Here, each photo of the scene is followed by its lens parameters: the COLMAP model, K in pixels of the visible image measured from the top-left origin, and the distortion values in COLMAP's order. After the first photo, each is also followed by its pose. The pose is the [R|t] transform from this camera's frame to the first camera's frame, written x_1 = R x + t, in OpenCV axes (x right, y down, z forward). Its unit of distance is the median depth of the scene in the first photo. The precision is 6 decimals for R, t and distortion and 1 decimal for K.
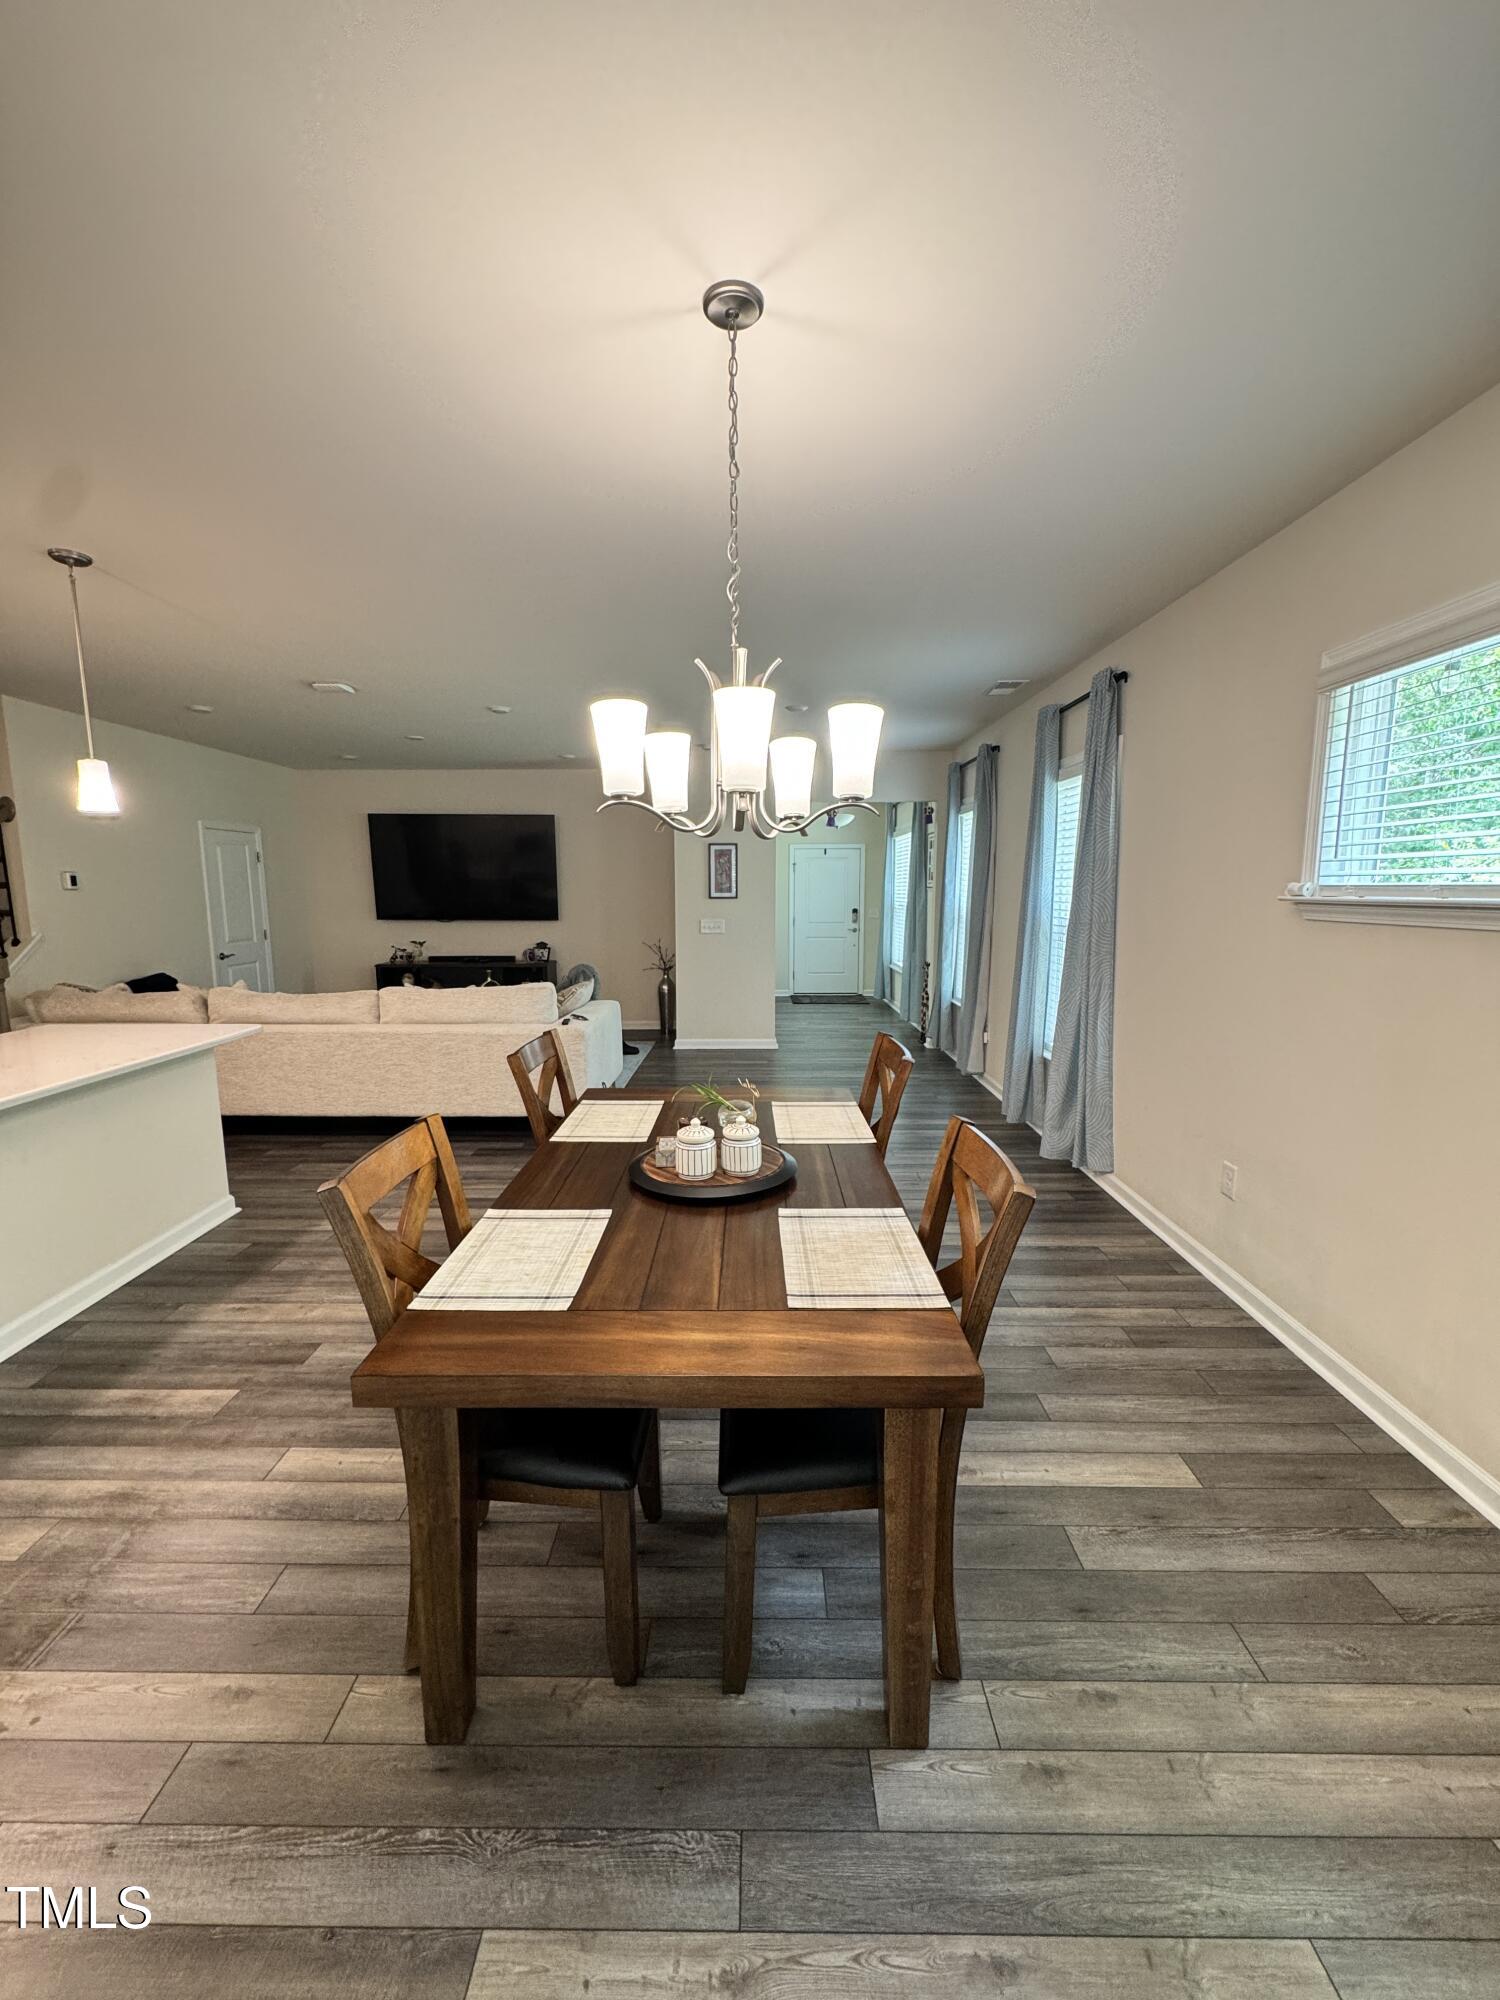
lens RADIAL K [[800.8, 0, 749.2], [0, 800.8, 995.9], [0, 0, 1]] dist [0.000870, 0.000002]
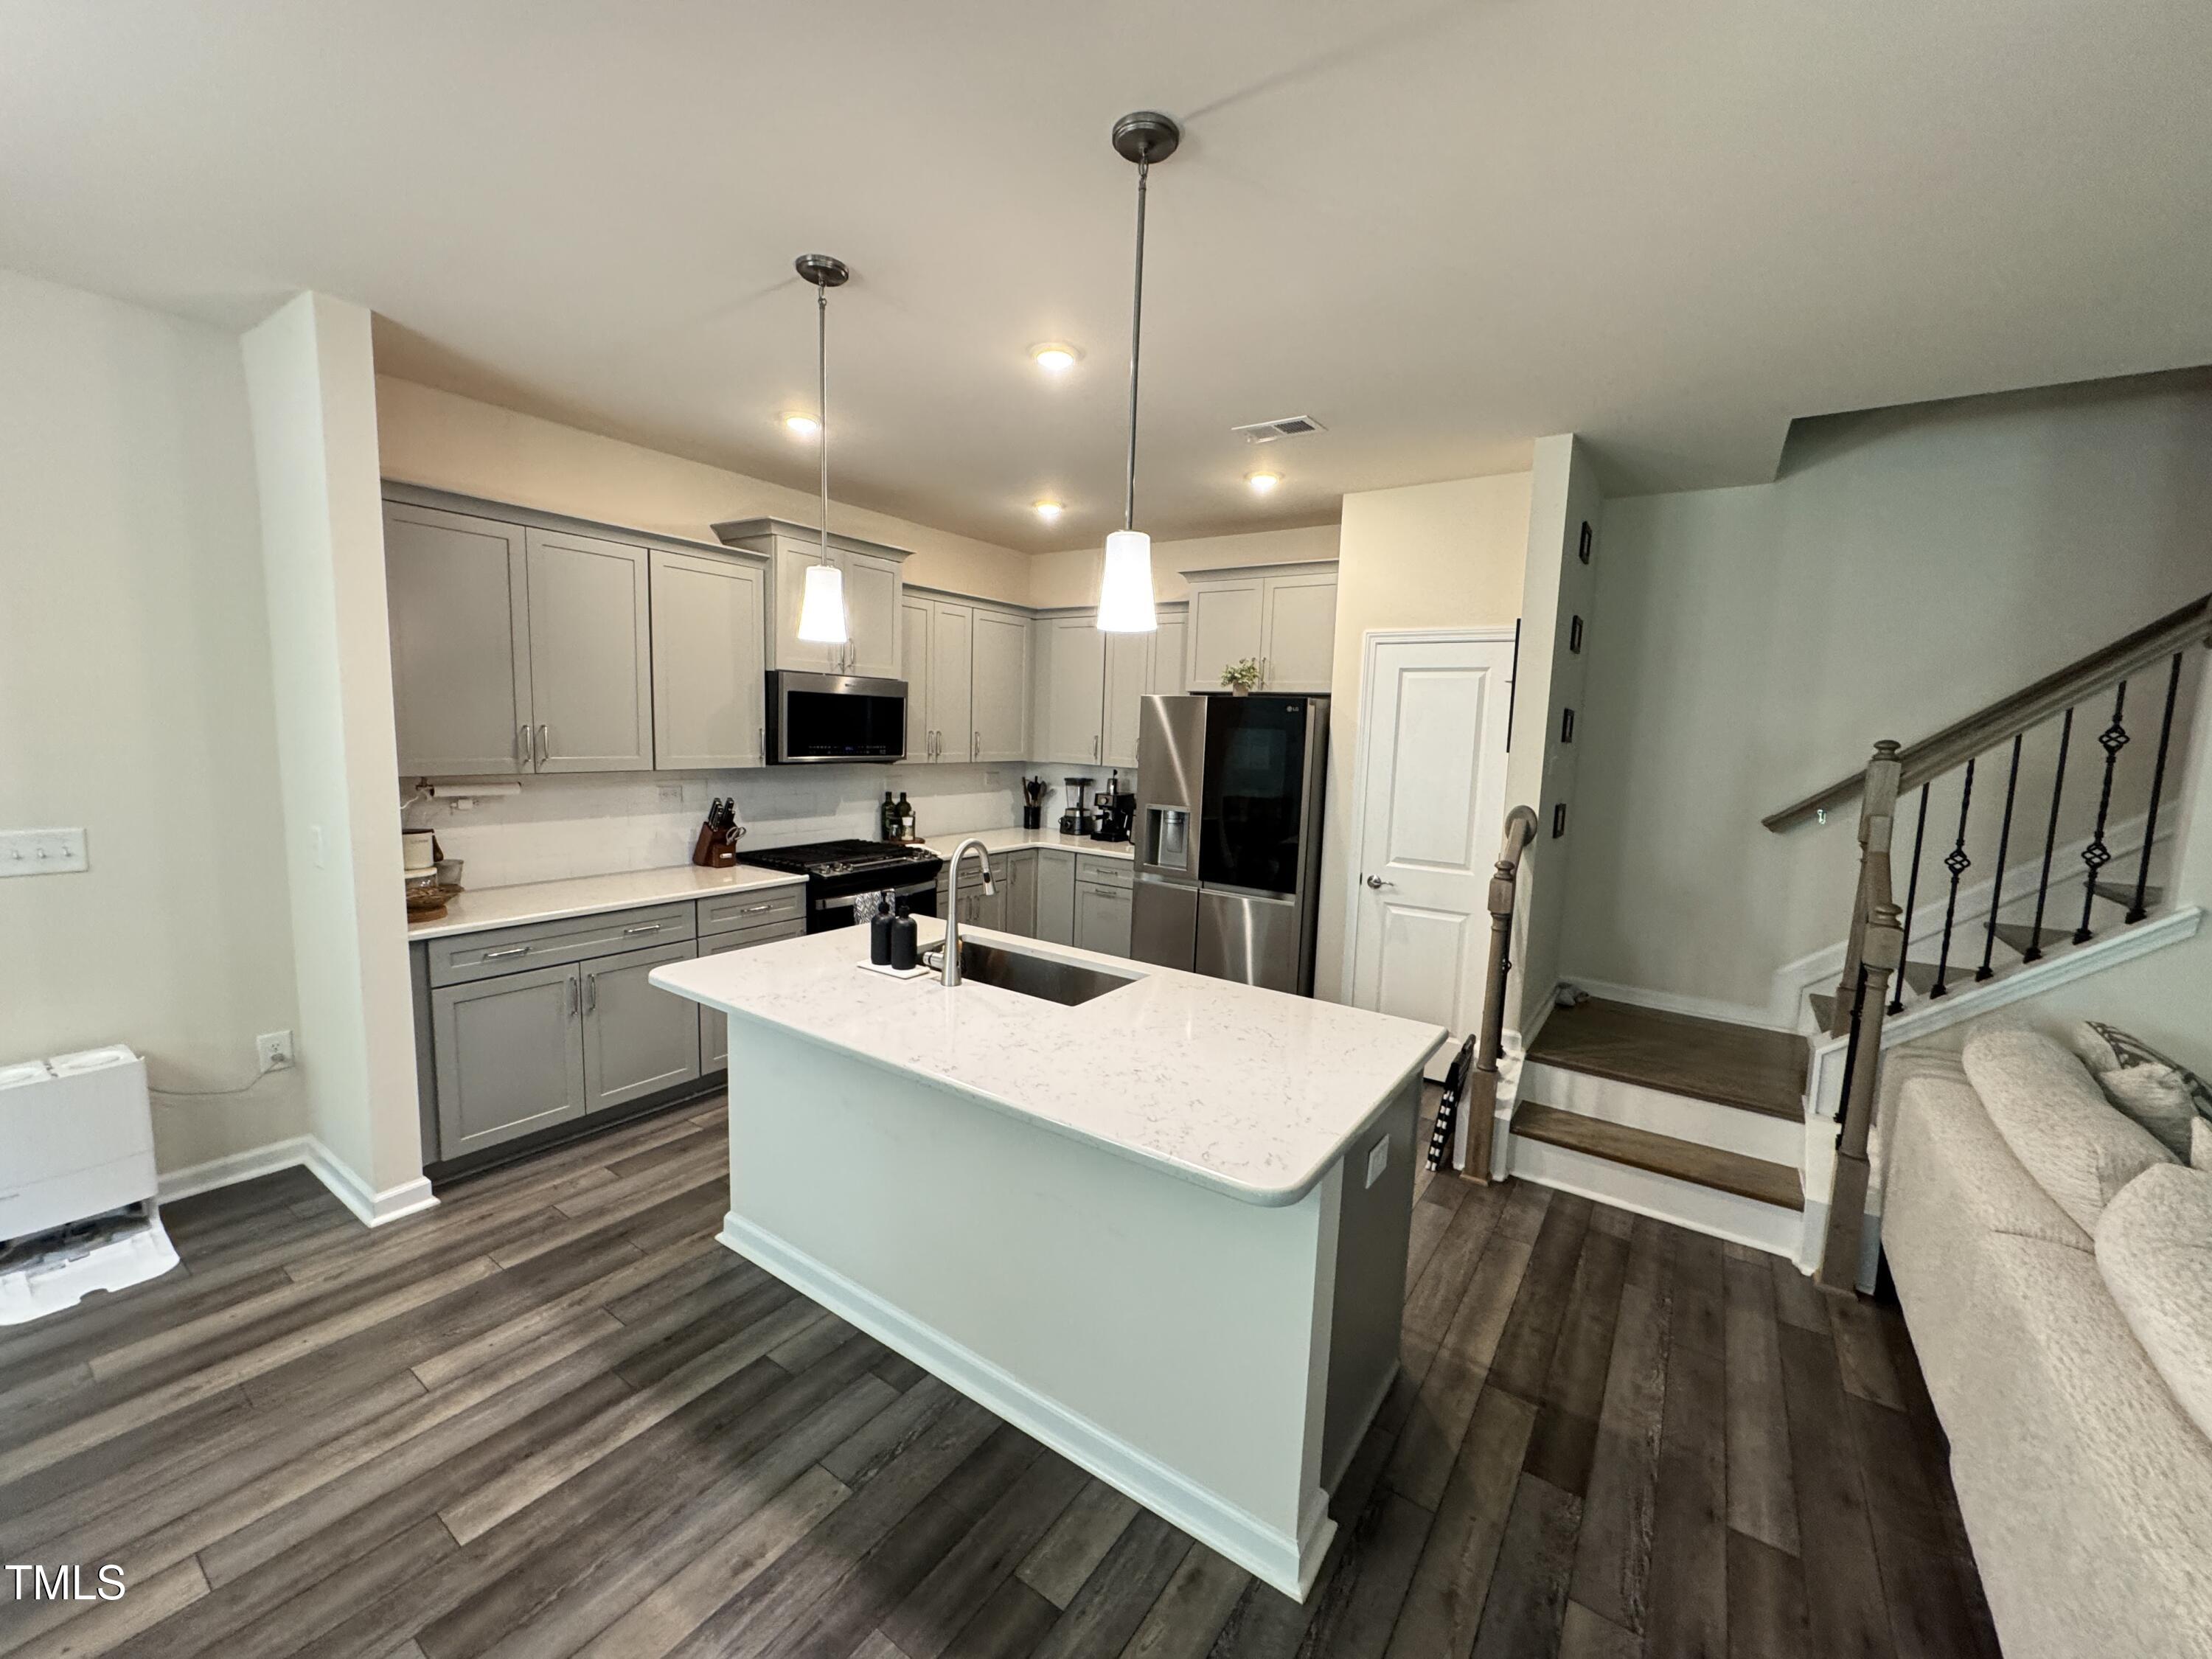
lens RADIAL K [[885.7, 0, 1107.0], [0, 885.7, 828.7], [0, 0, 1]] dist [0.000870, 0.000002]
pose [[-0.561968, 0.074784, -0.823771, -0.404011], [-0.148200, 0.970686, 0.189222, -0.267022], [0.813774, 0.228419, -0.534412, 1.707511]]
